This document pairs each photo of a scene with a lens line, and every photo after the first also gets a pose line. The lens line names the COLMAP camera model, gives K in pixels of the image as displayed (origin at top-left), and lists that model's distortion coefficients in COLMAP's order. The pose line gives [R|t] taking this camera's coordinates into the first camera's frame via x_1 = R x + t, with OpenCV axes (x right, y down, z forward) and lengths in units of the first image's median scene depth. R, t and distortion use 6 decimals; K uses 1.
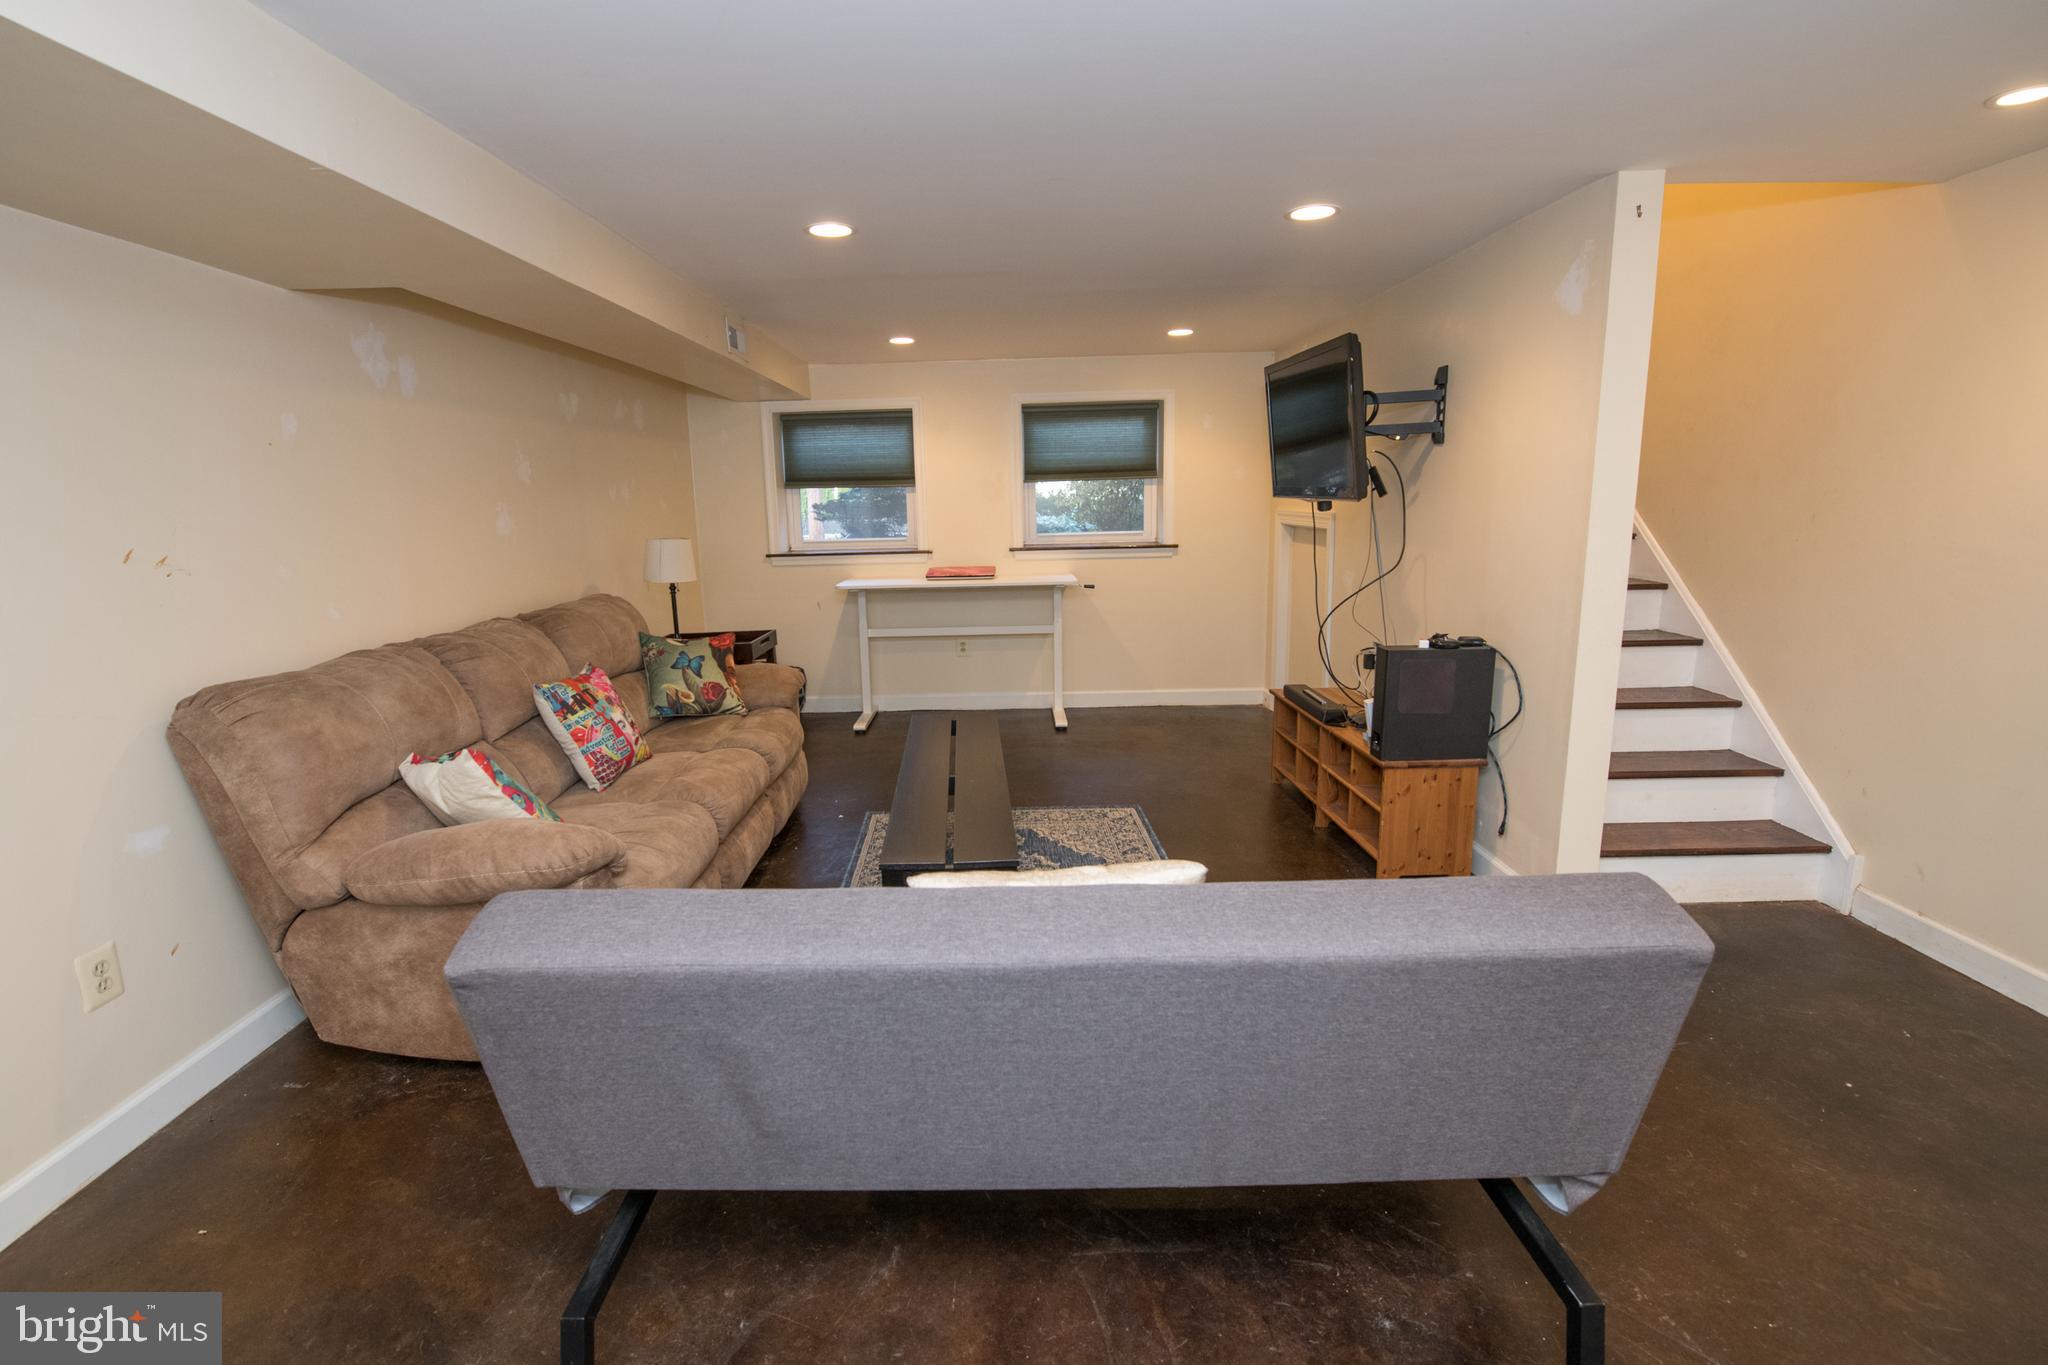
lens RADIAL K [[870.6, 0, 967.4], [0, 870.6, 677.5], [0, 0, 1]] dist [-0.016273, -0.000170]
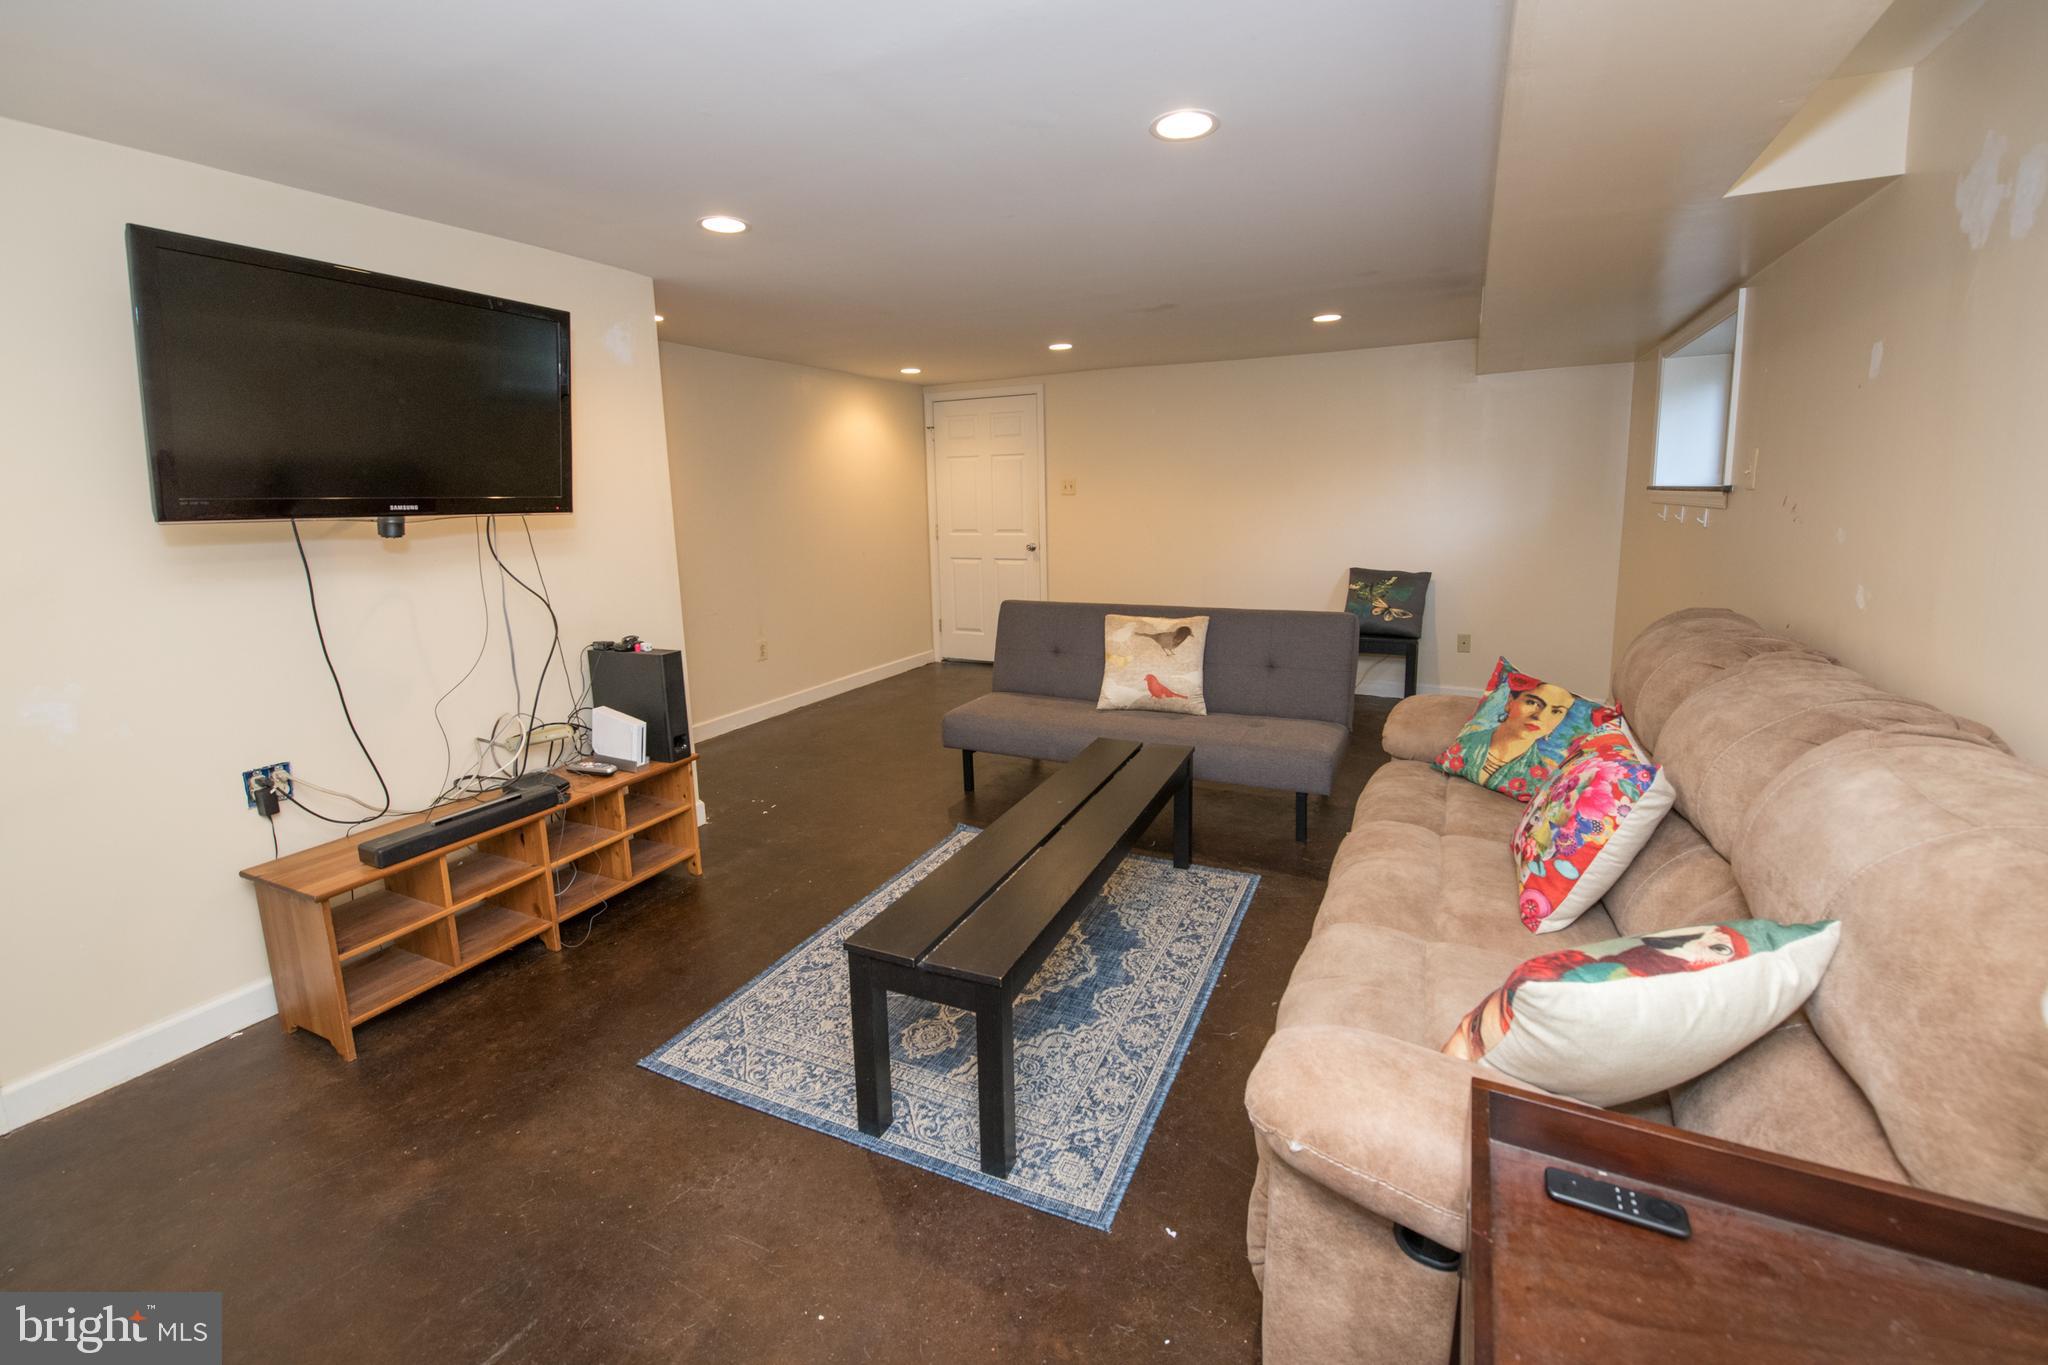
lens RADIAL K [[866.1, 0, 1030.6], [0, 866.1, 658.2], [0, 0, 1]] dist [-0.014640, -0.000105]
pose [[-0.910506, -0.033459, 0.412141, -0.267108], [0.128681, 0.924300, 0.359320, -0.277631], [-0.392964, 0.380198, -0.837275, 1.381966]]
